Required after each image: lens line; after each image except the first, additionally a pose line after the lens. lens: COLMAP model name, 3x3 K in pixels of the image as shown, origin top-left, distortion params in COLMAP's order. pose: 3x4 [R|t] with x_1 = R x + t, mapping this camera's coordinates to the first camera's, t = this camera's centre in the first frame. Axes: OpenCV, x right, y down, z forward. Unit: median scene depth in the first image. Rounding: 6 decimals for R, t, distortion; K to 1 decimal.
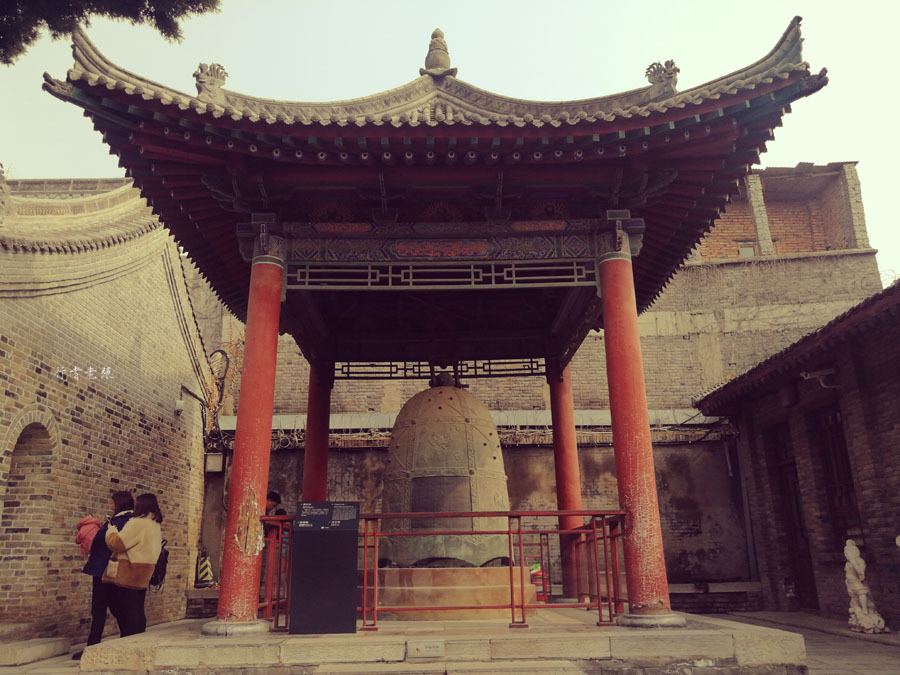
lens RADIAL K [[702.3, 0, 439.0], [0, 702.3, 335.6], [0, 0, 1]] dist [0.002066, 0.000341]
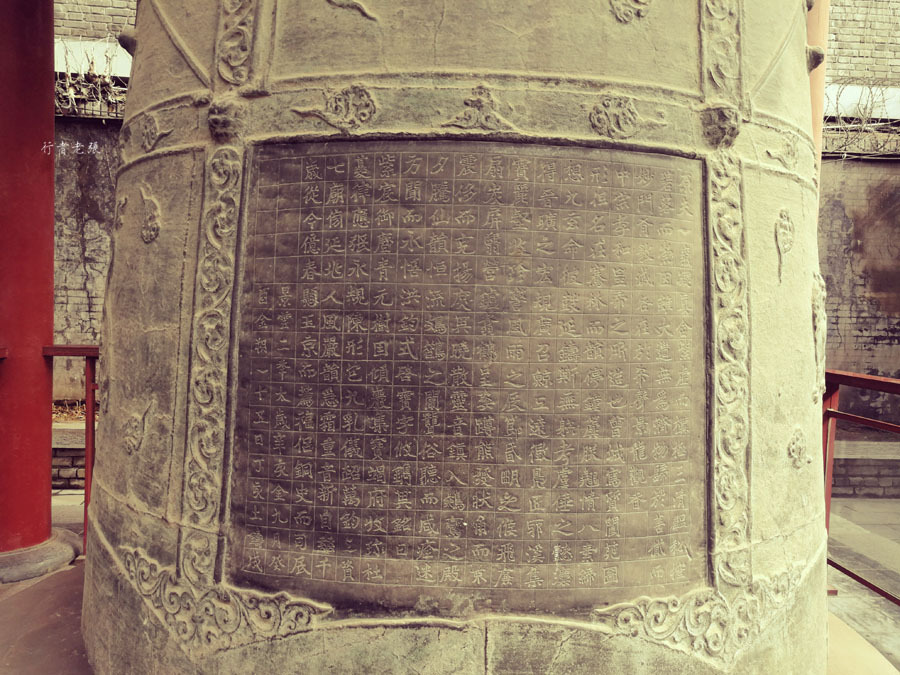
lens RADIAL K [[744.6, 0, 450.0], [0, 744.6, 337.5], [0, 0, 1]] dist [-0.003078, -0.001786]
pose [[0.995062, 0.038736, 0.091388, -0.010106], [-0.068835, 0.932635, 0.354194, 0.136398], [-0.071512, -0.358736, 0.930696, 0.633476]]
